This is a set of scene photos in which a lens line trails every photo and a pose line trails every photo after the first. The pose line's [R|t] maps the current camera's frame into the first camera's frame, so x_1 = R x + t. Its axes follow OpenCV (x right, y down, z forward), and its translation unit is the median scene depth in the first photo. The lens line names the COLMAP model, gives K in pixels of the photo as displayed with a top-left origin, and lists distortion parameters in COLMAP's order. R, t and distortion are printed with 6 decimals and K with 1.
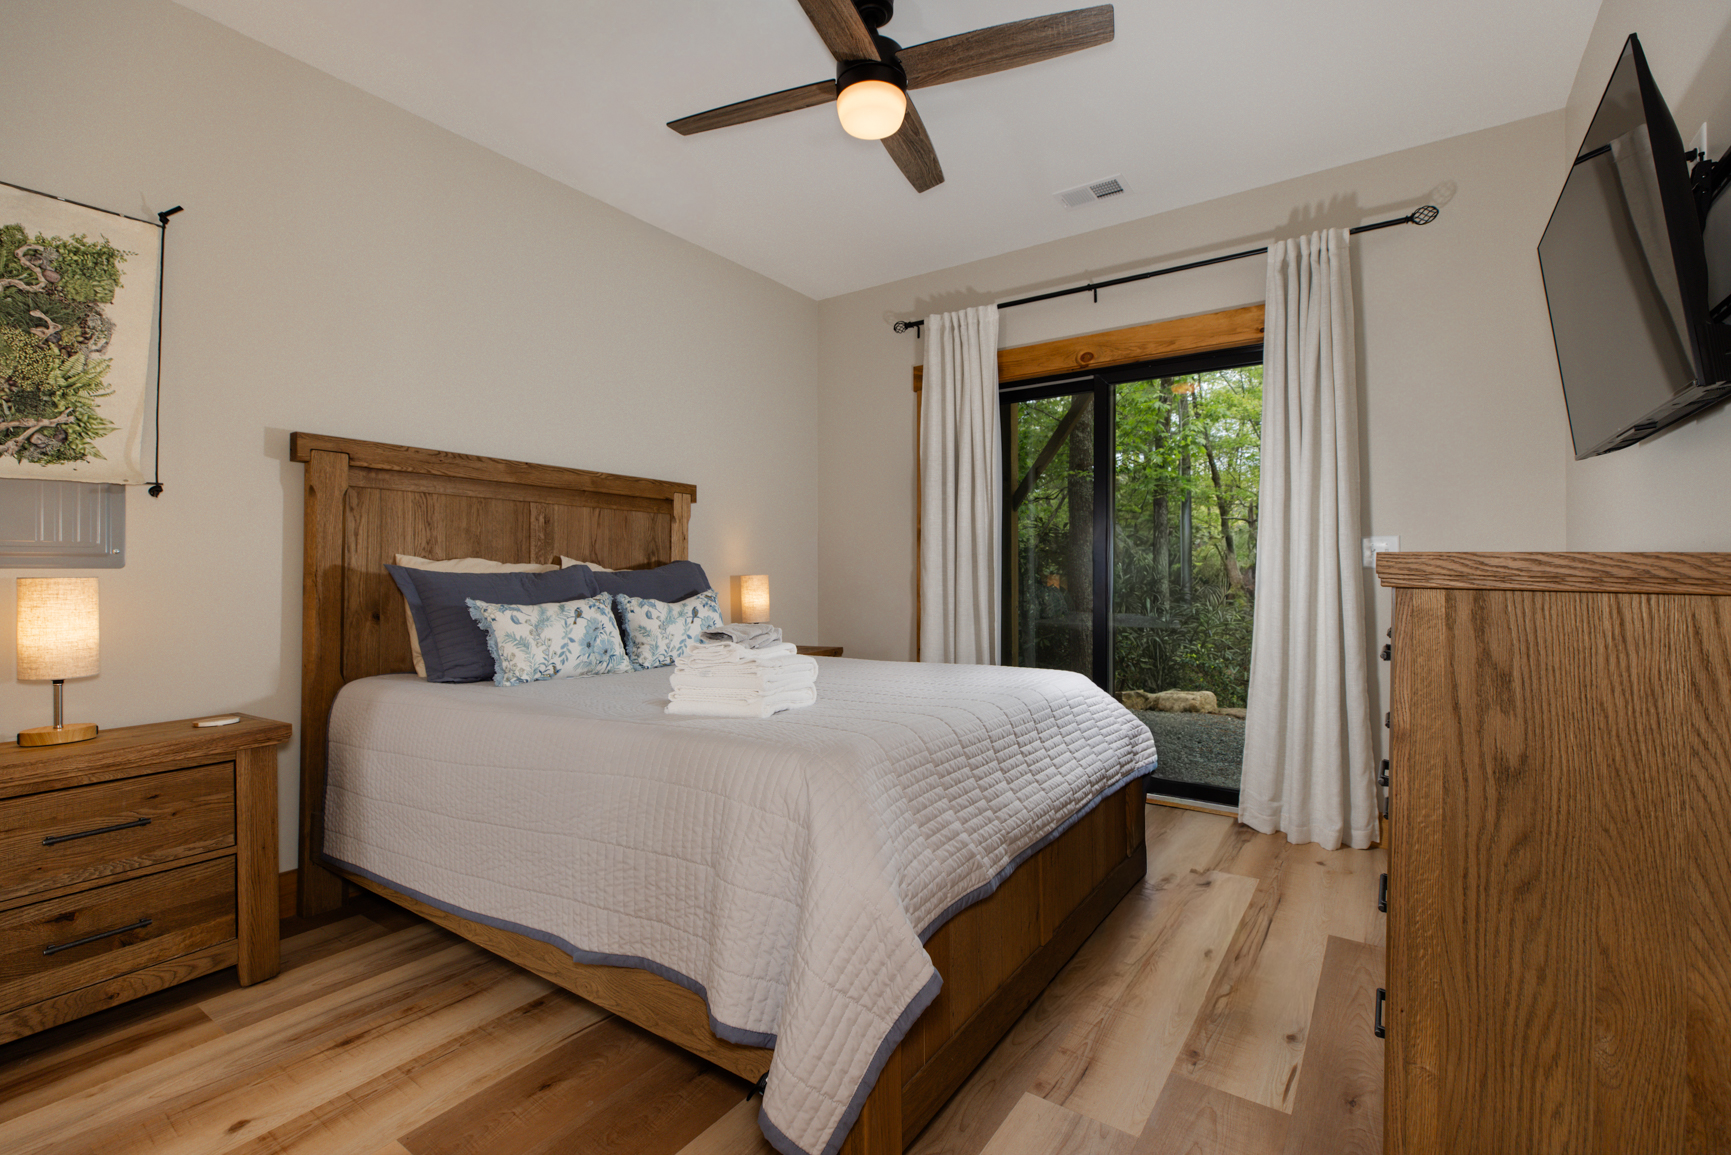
lens RADIAL K [[778.9, 0, 858.3], [0, 778.9, 576.9], [0, 0, 1]] dist [0.003302, 0.000469]
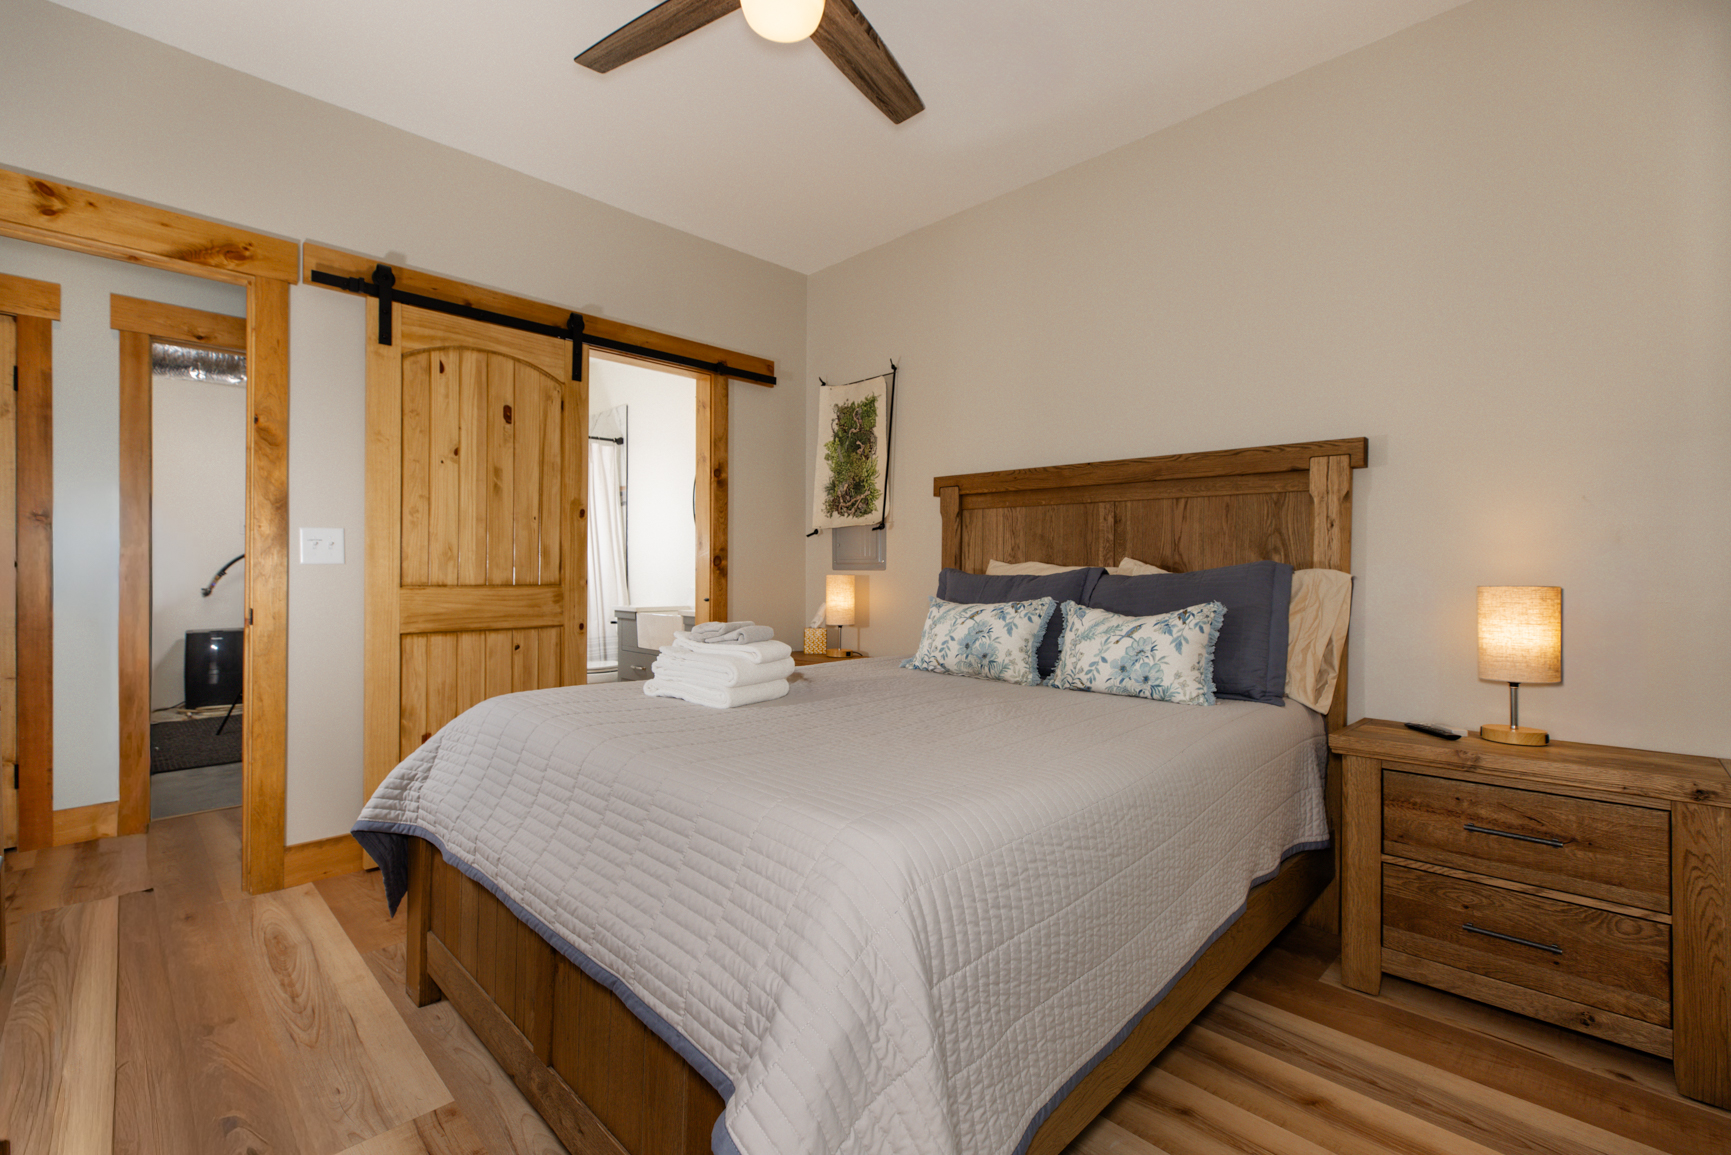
lens RADIAL K [[778.9, 0, 858.0], [0, 778.9, 567.7], [0, 0, 1]] dist [0.003302, 0.000469]
pose [[-0.200160, -0.009892, -0.979713, 0.614961], [-0.020861, 0.999765, -0.005833, -0.004498], [0.979541, 0.019271, -0.200319, 0.970663]]
